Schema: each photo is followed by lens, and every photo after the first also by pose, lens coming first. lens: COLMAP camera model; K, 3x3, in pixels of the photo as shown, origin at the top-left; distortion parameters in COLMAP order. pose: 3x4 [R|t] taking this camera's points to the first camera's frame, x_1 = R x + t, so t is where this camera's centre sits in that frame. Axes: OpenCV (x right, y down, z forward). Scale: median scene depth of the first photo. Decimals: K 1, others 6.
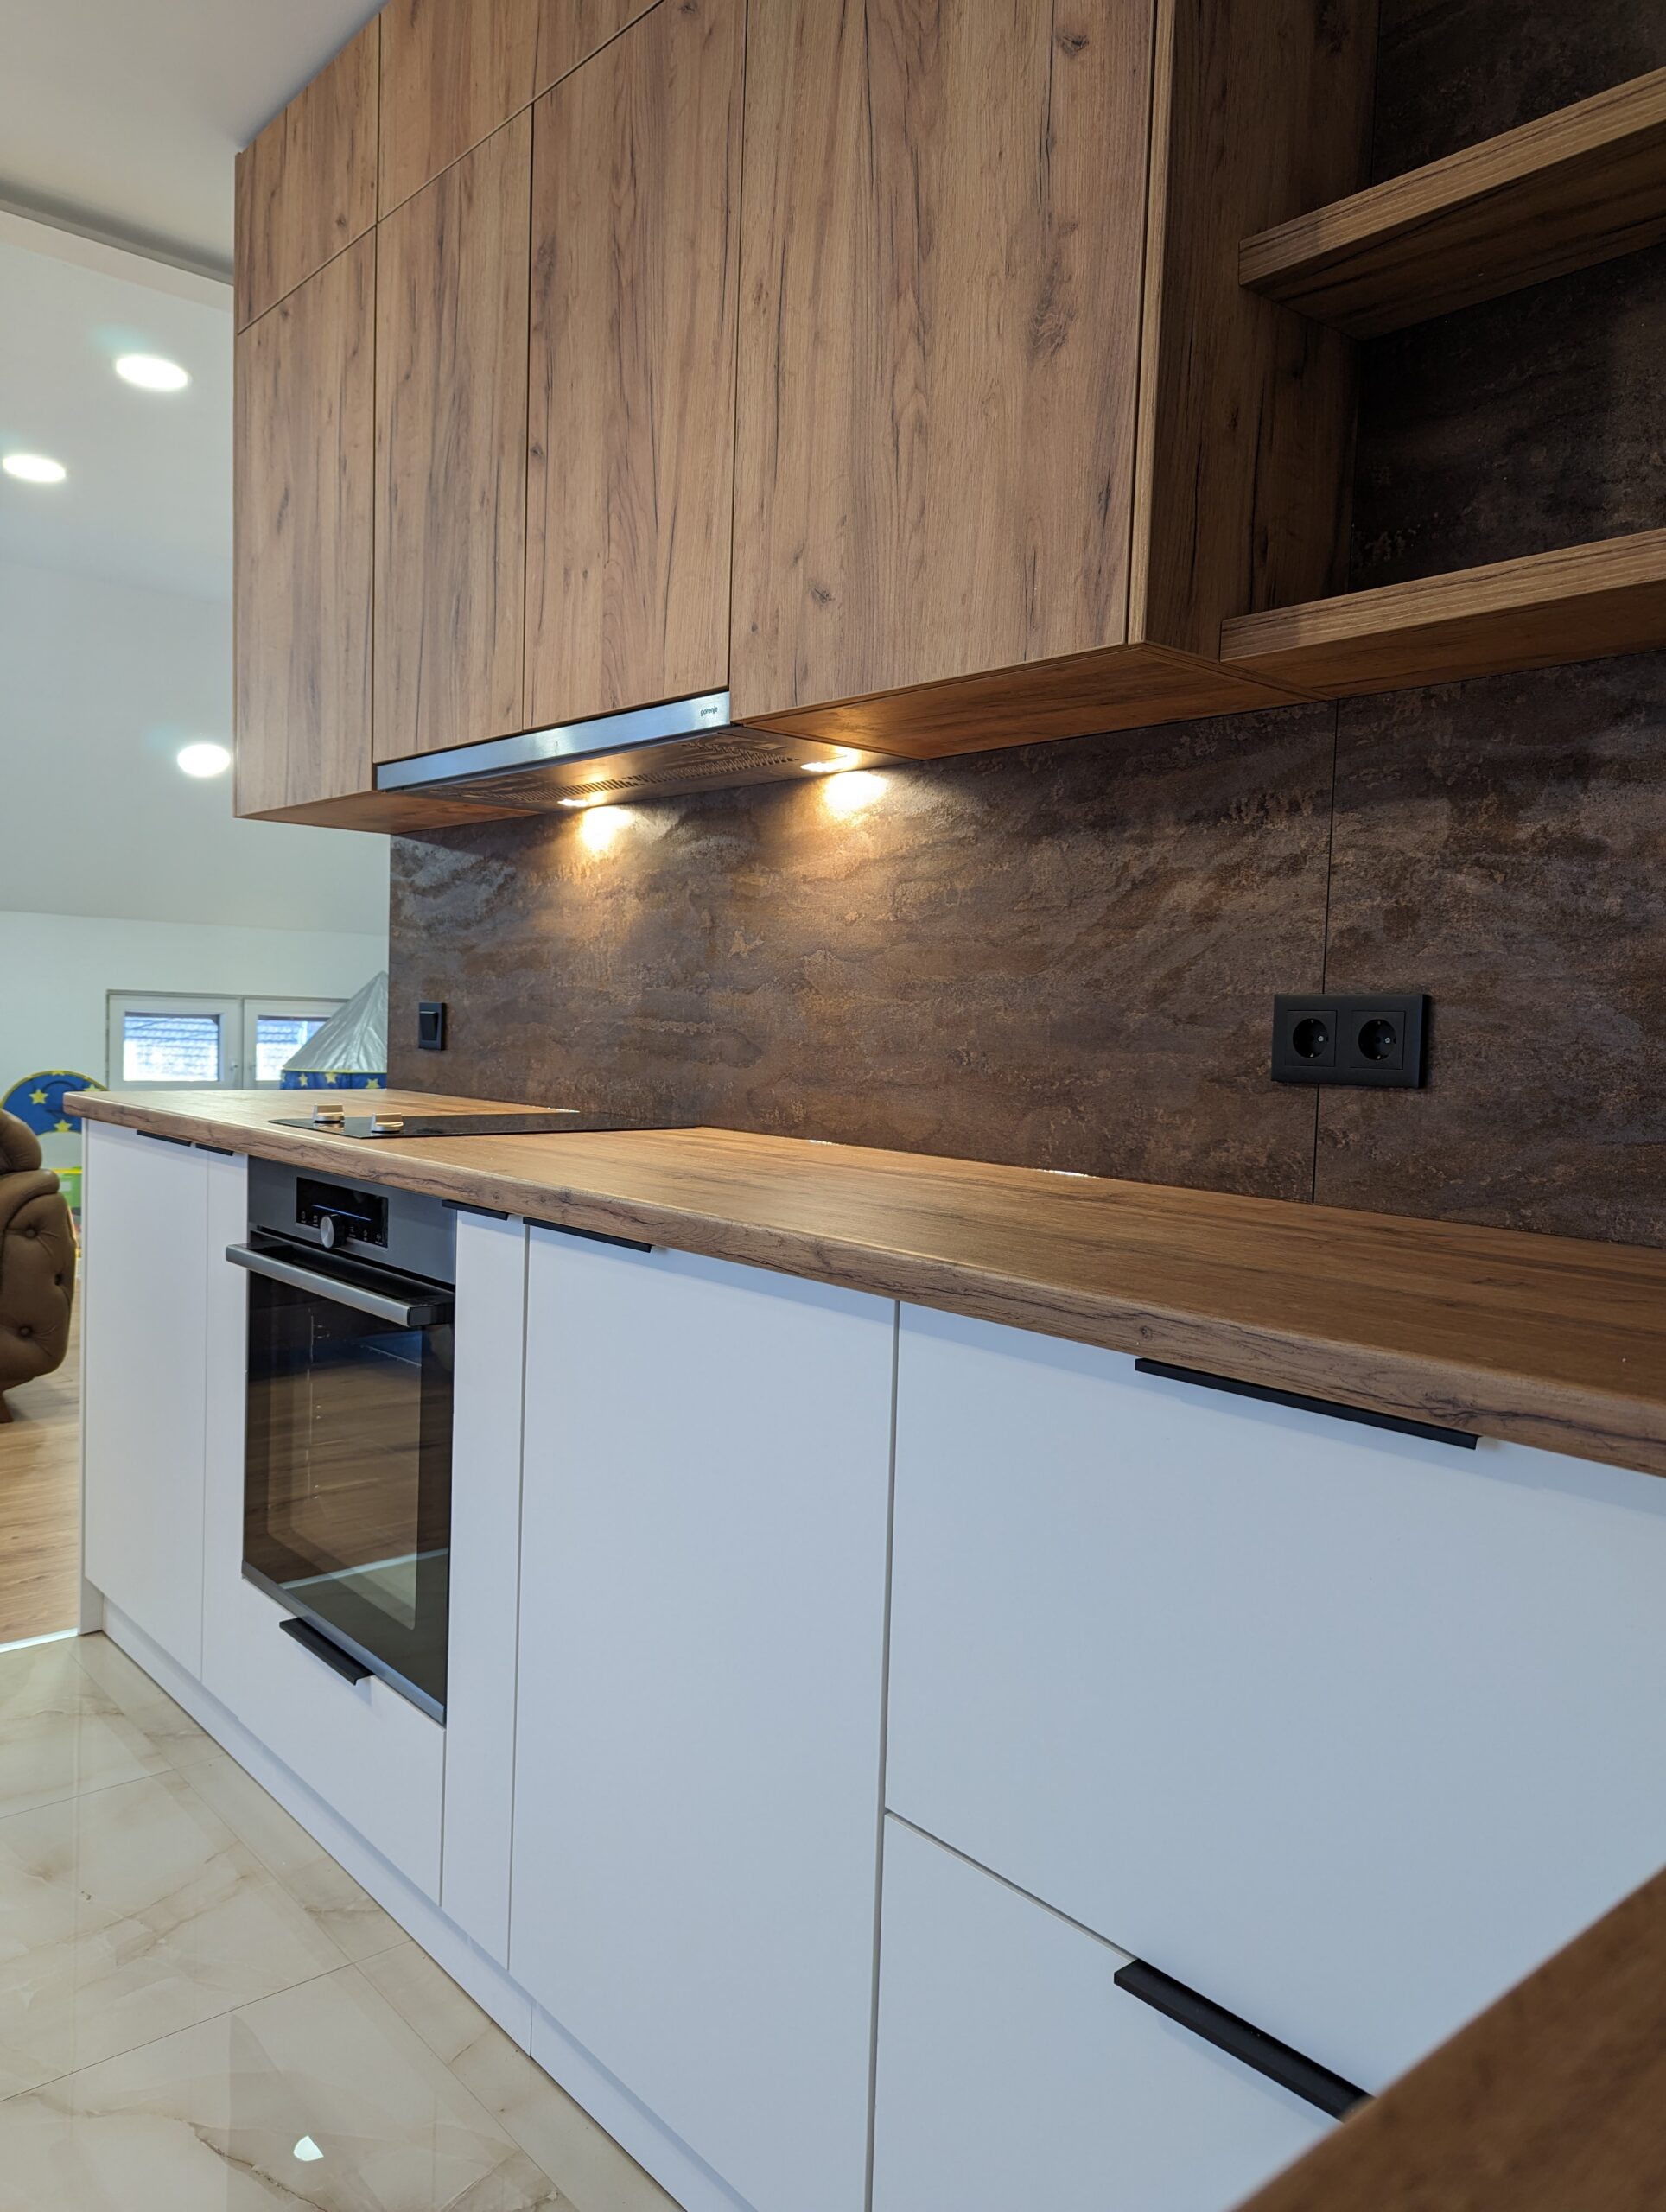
lens RADIAL K [[1557.0, 0, 847.3], [0, 1557.0, 1101.4], [0, 0, 1]] dist [0.048687, -0.039605]
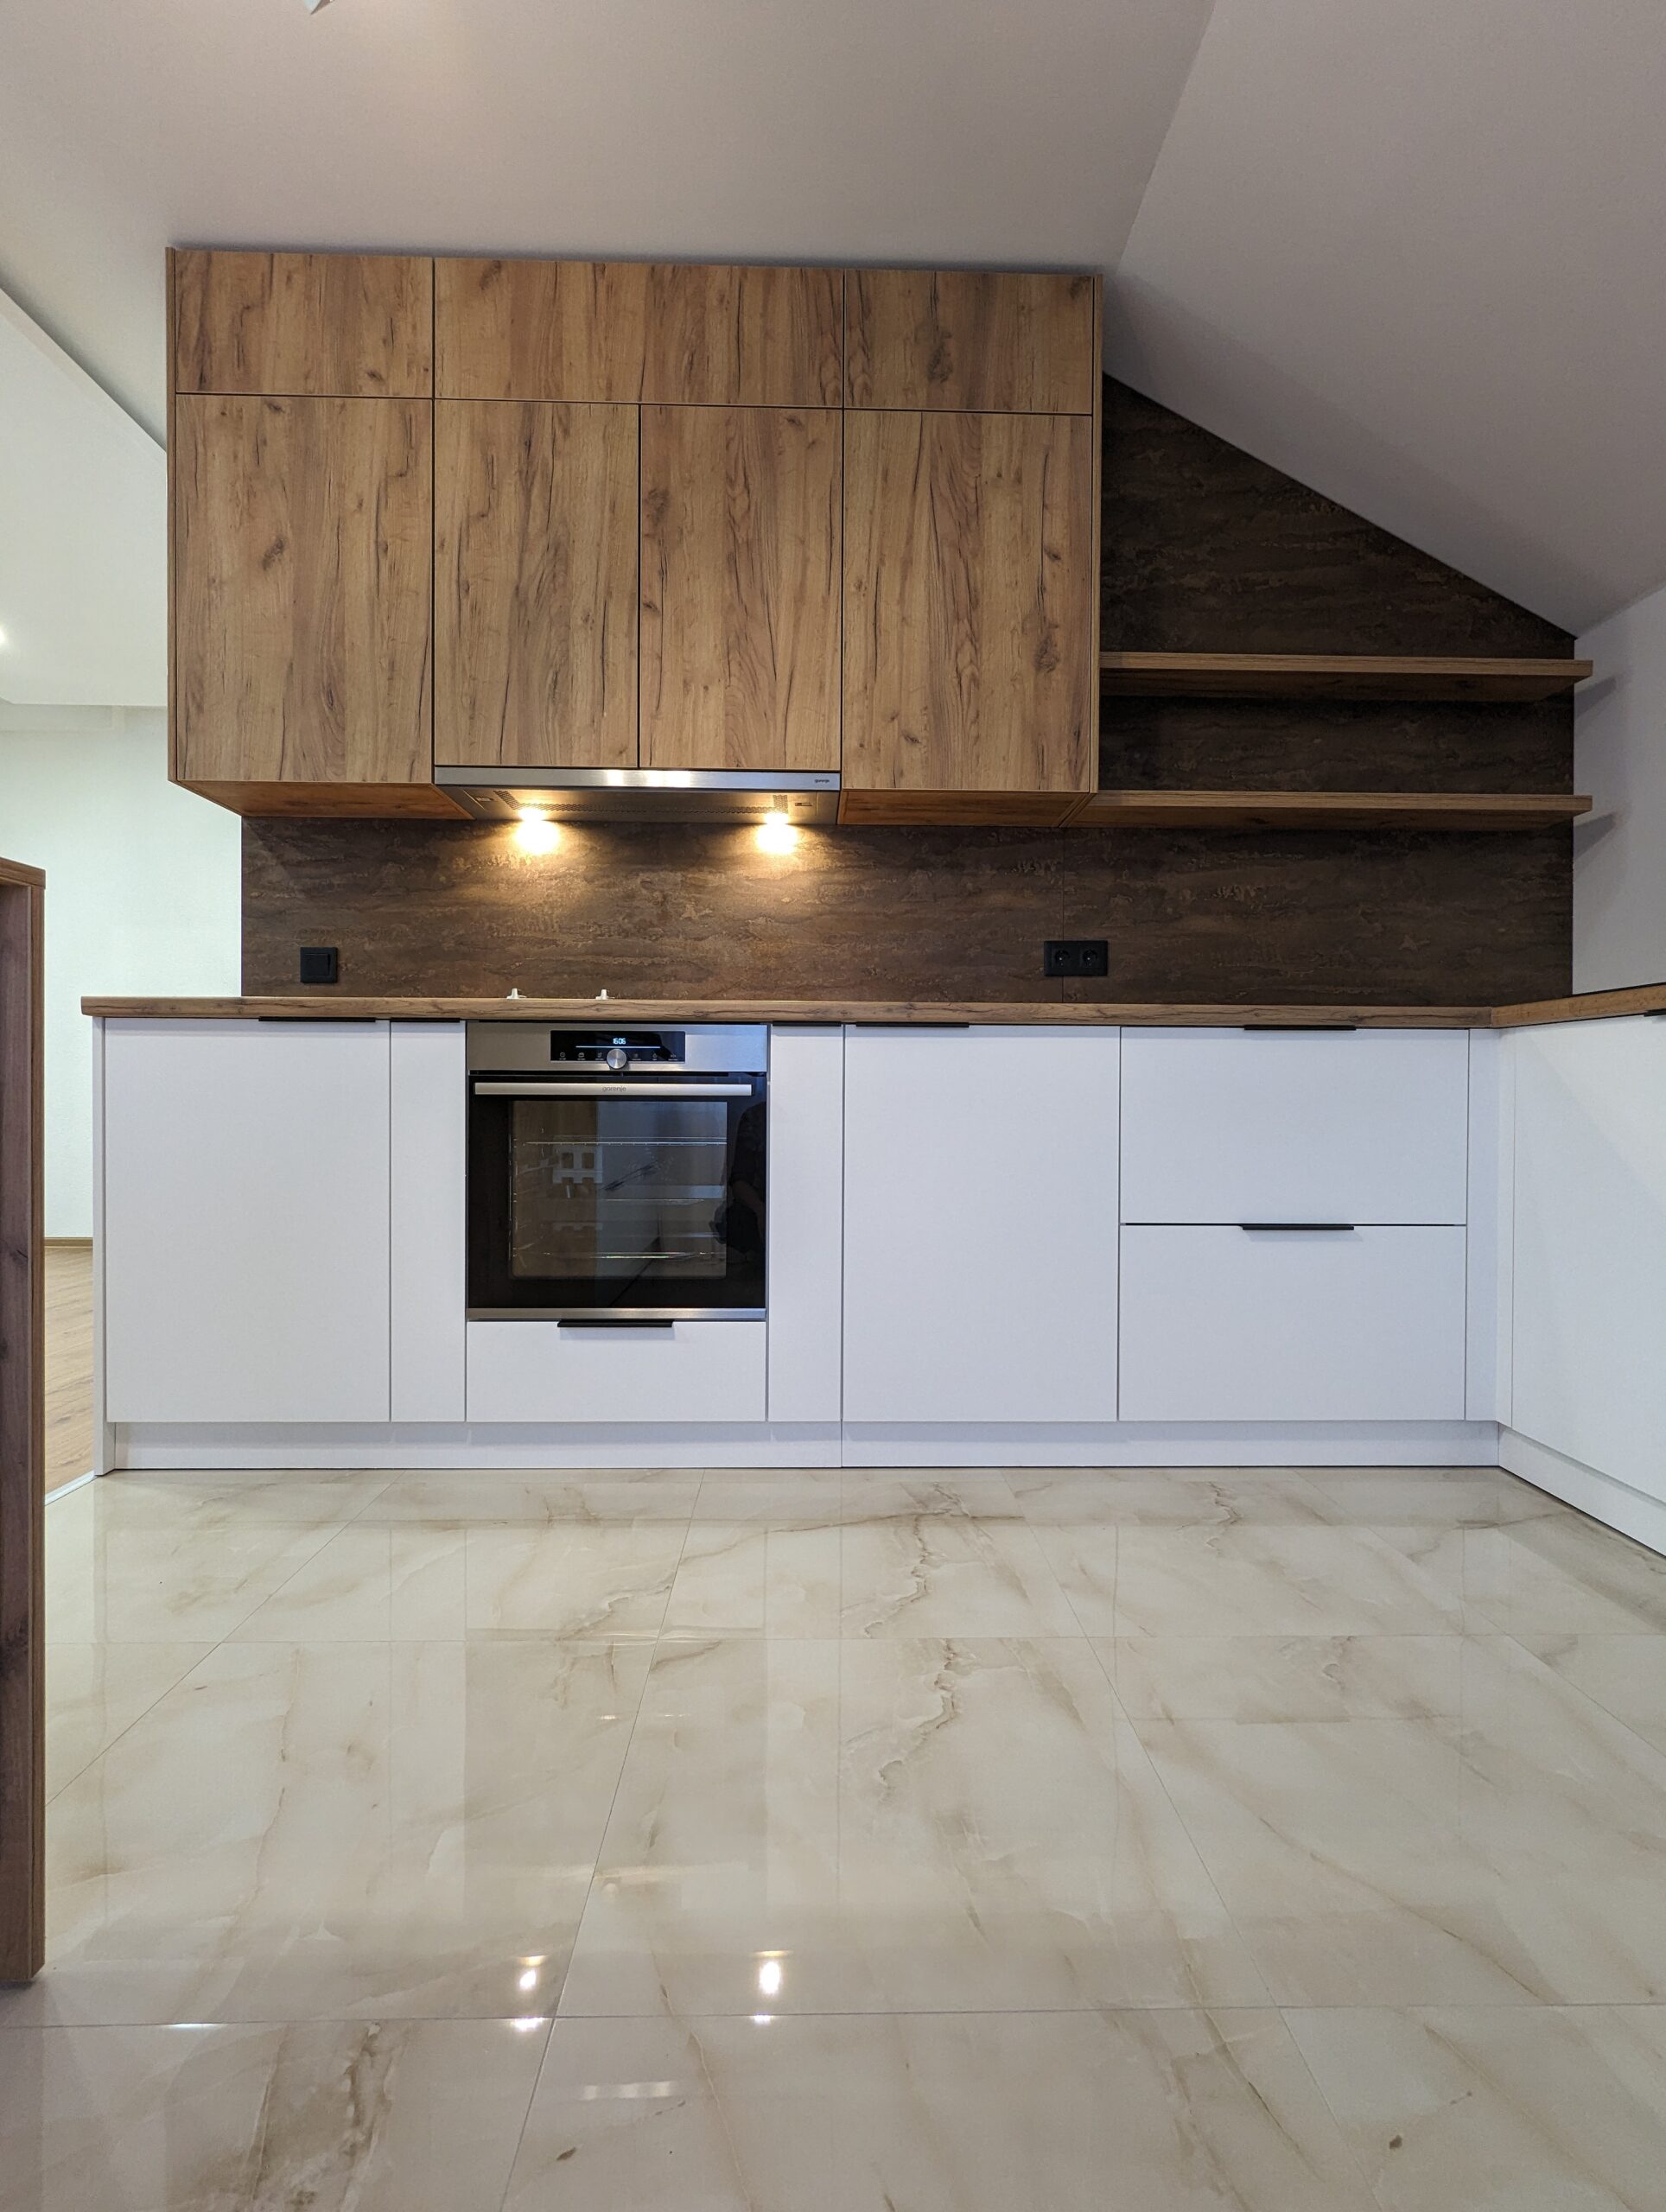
lens RADIAL K [[1054.5, 0, 830.6], [0, 1054.5, 1108.5], [0, 0, 1]] dist [-0.005001, 0.003338]
pose [[0.647955, -0.038231, 0.760719, -1.274413], [0.055005, 0.998481, 0.003329, 0.179937], [-0.759690, 0.039687, 0.649073, 0.177064]]
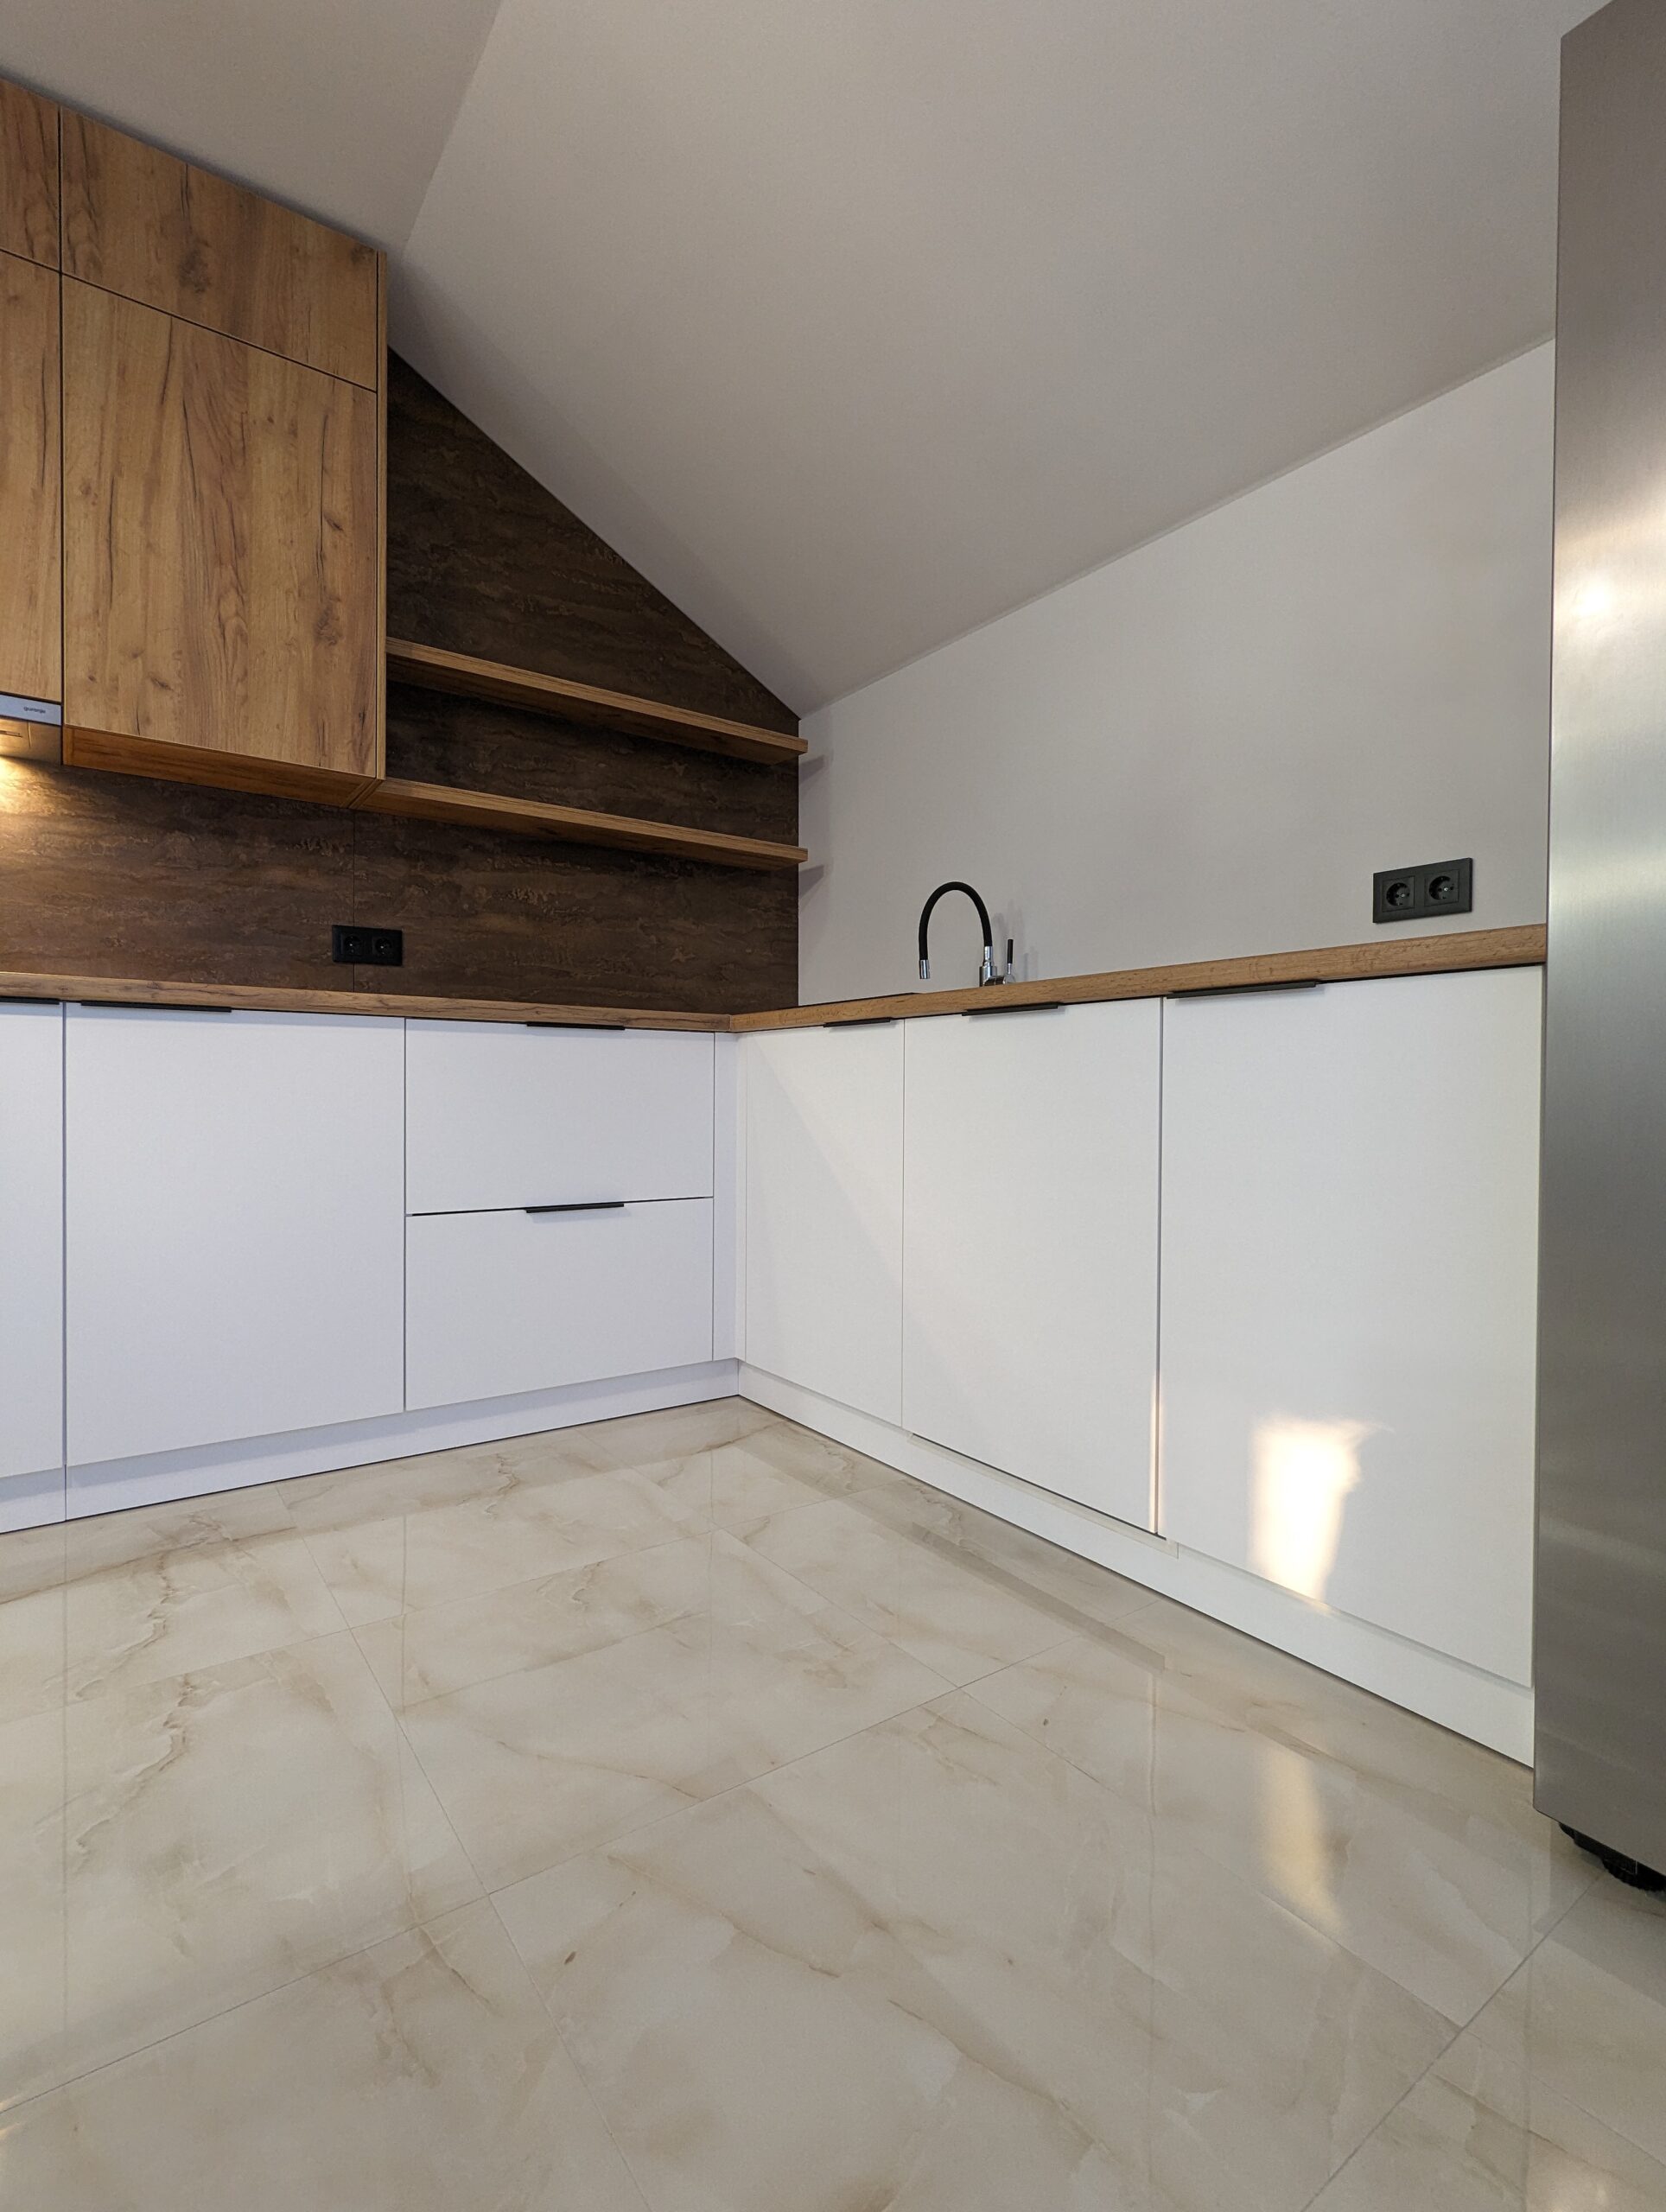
lens RADIAL K [[1054.5, 0, 833.1], [0, 1054.5, 1107.6], [0, 0, 1]] dist [-0.005001, 0.003338]
pose [[0.098734, -0.046045, 0.994048, -1.298536], [0.046937, 0.998033, 0.041568, 0.184431], [-0.994006, 0.042554, 0.100701, 0.087565]]
